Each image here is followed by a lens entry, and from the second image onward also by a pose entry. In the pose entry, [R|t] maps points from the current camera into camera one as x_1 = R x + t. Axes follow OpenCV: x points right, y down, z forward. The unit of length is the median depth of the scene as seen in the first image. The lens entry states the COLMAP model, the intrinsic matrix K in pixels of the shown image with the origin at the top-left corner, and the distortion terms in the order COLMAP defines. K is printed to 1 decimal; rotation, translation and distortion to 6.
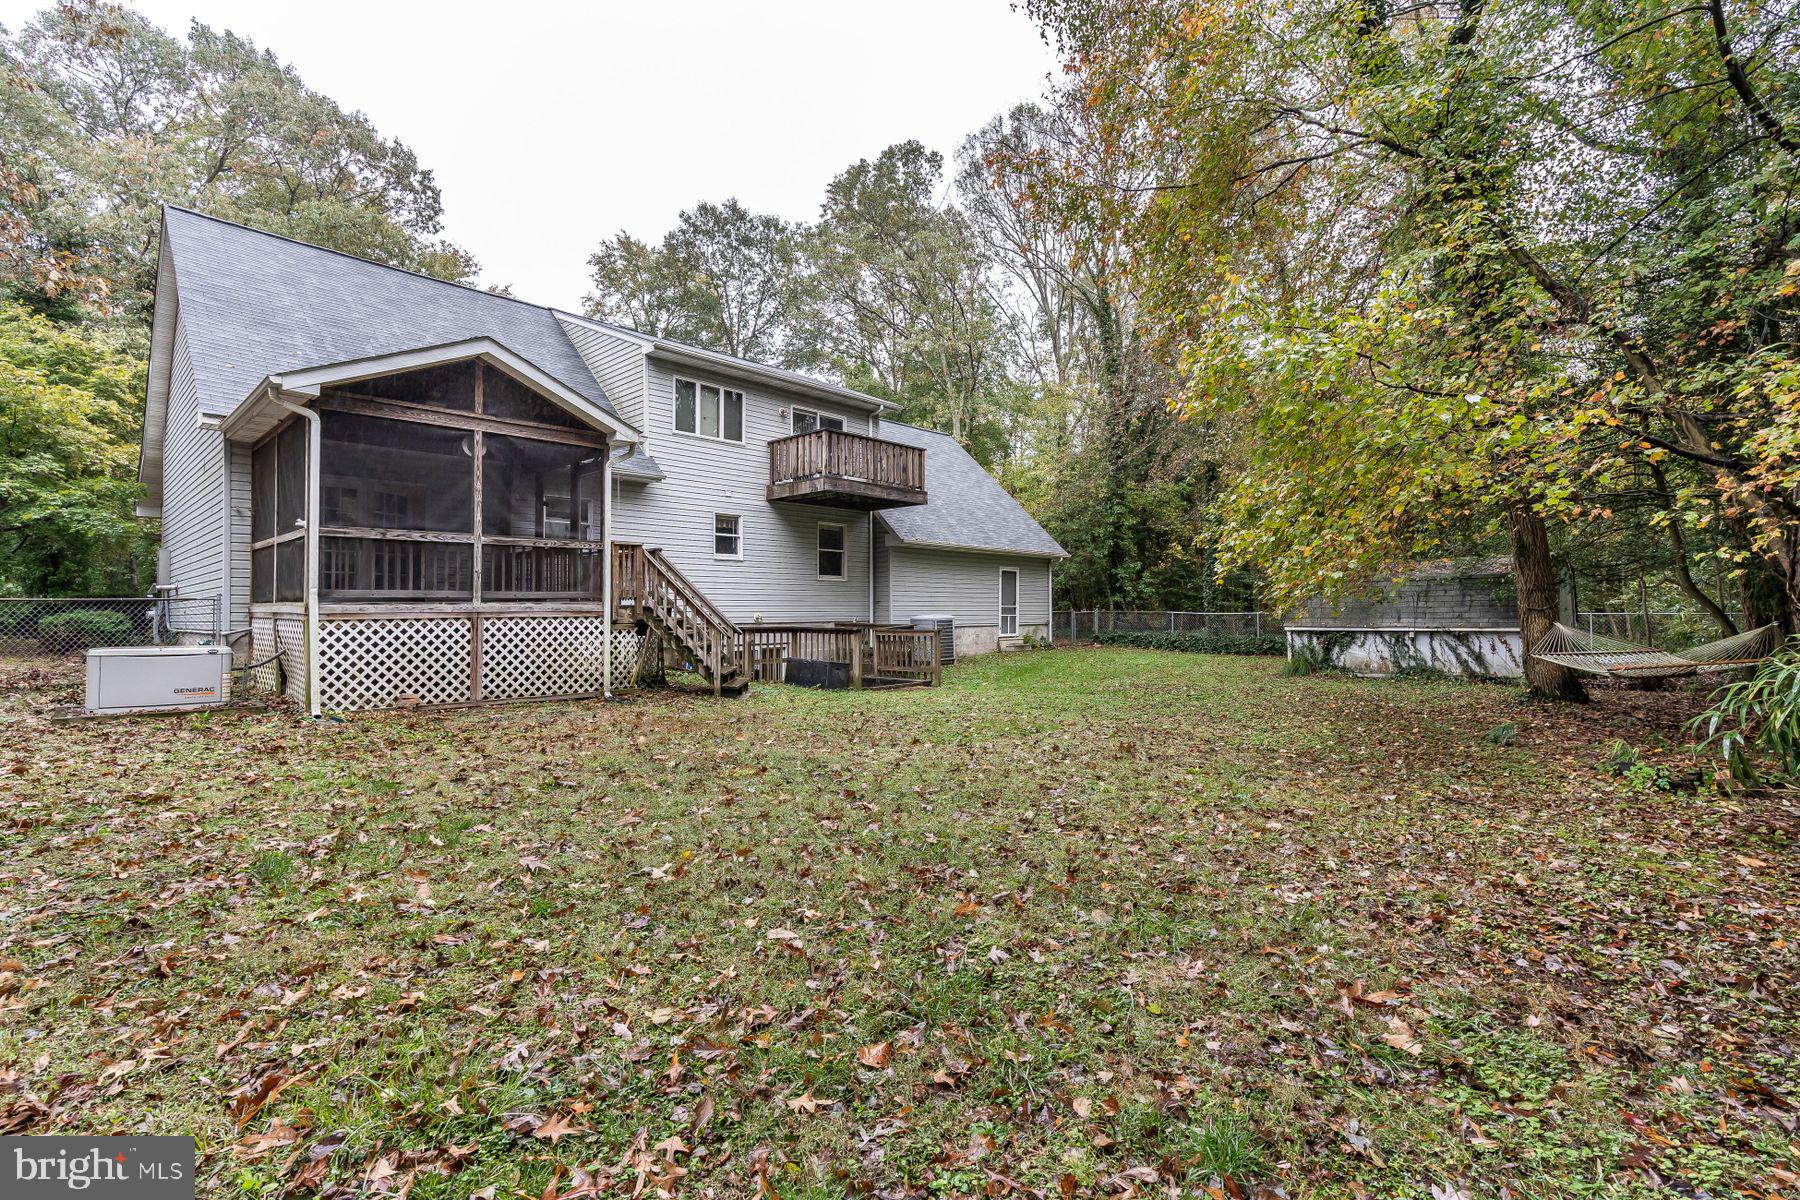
lens RADIAL K [[814.3, 0, 898.7], [0, 814.3, 598.2], [0, 0, 1]] dist [-0.000883, 0.002165]
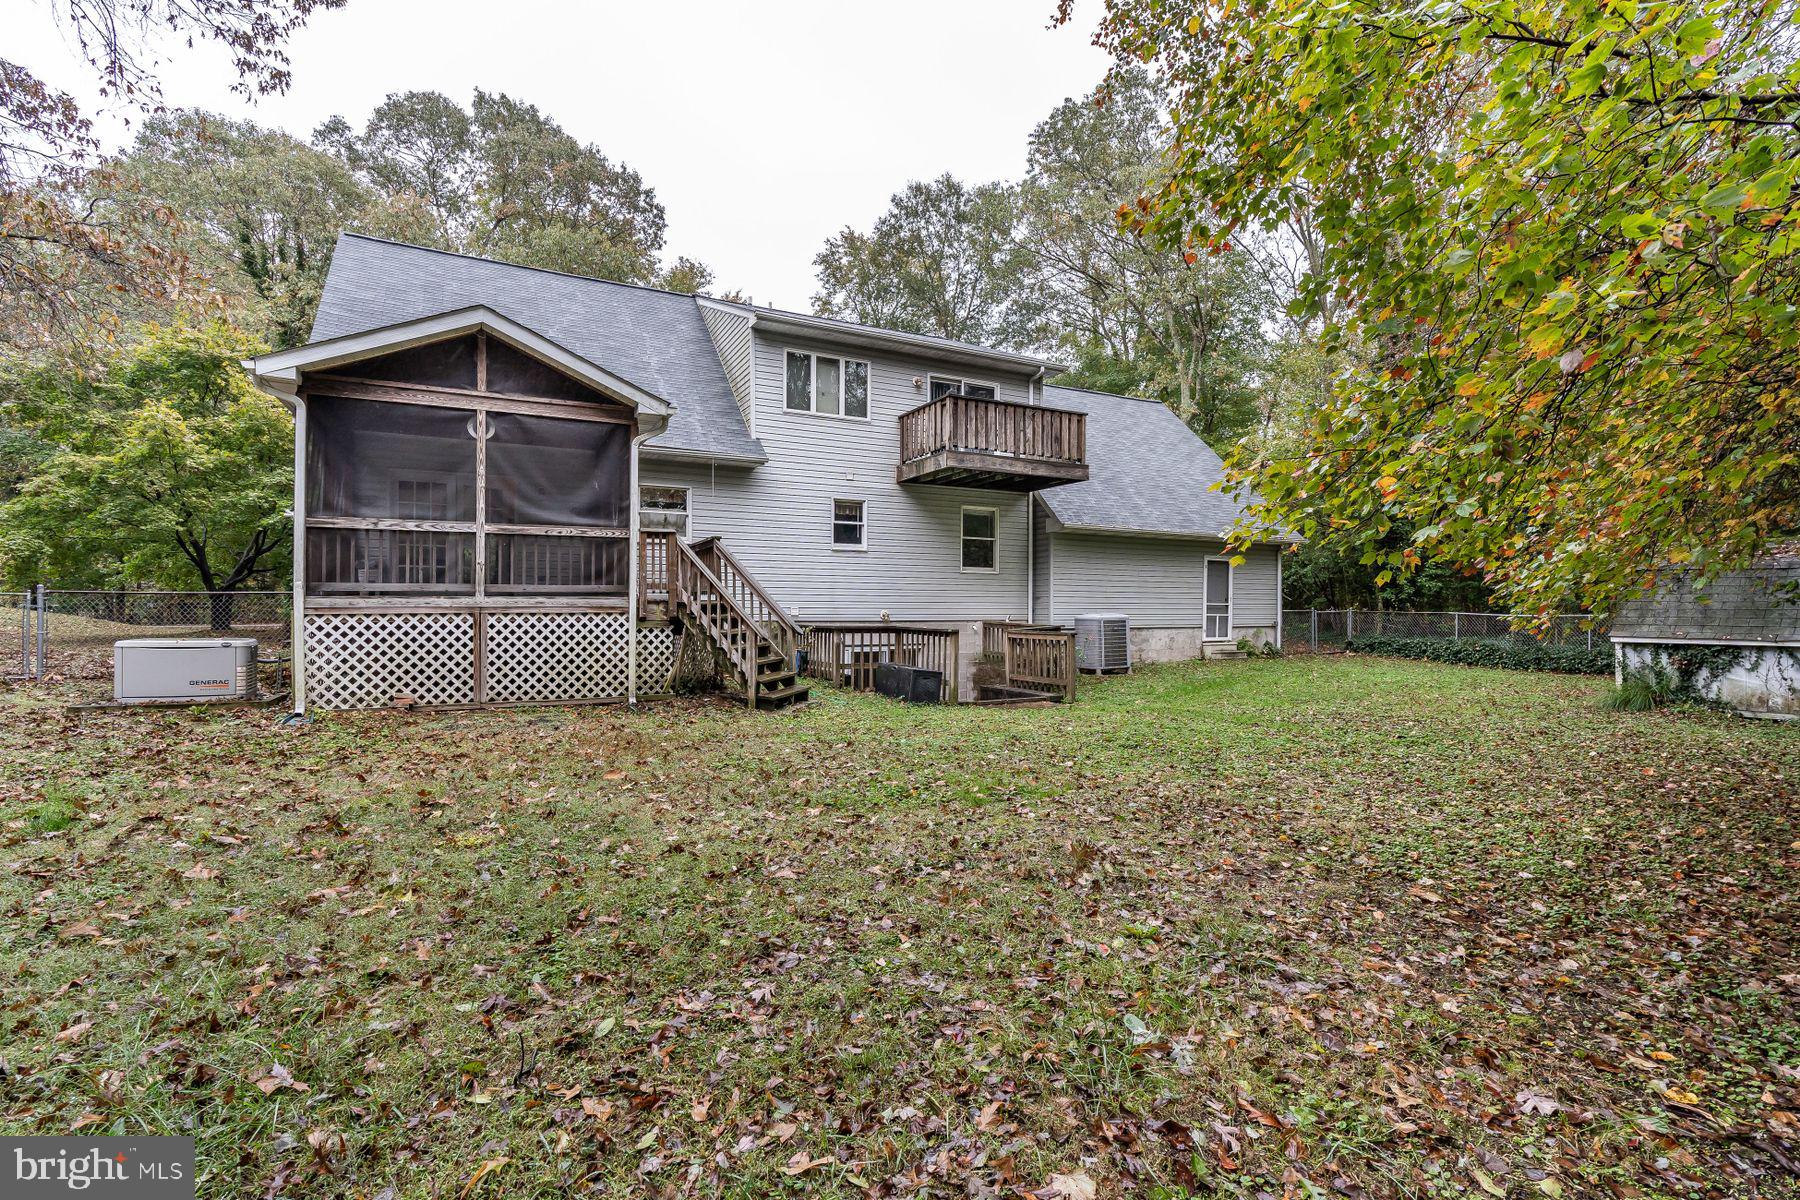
lens RADIAL K [[814.3, 0, 901.1], [0, 814.3, 609.3], [0, 0, 1]] dist [-0.000883, 0.002165]
pose [[0.944438, 0.008213, -0.328586, 0.140296], [-0.002043, 0.999815, 0.019121, 0.000584], [0.328683, -0.017387, 0.944280, 0.168058]]
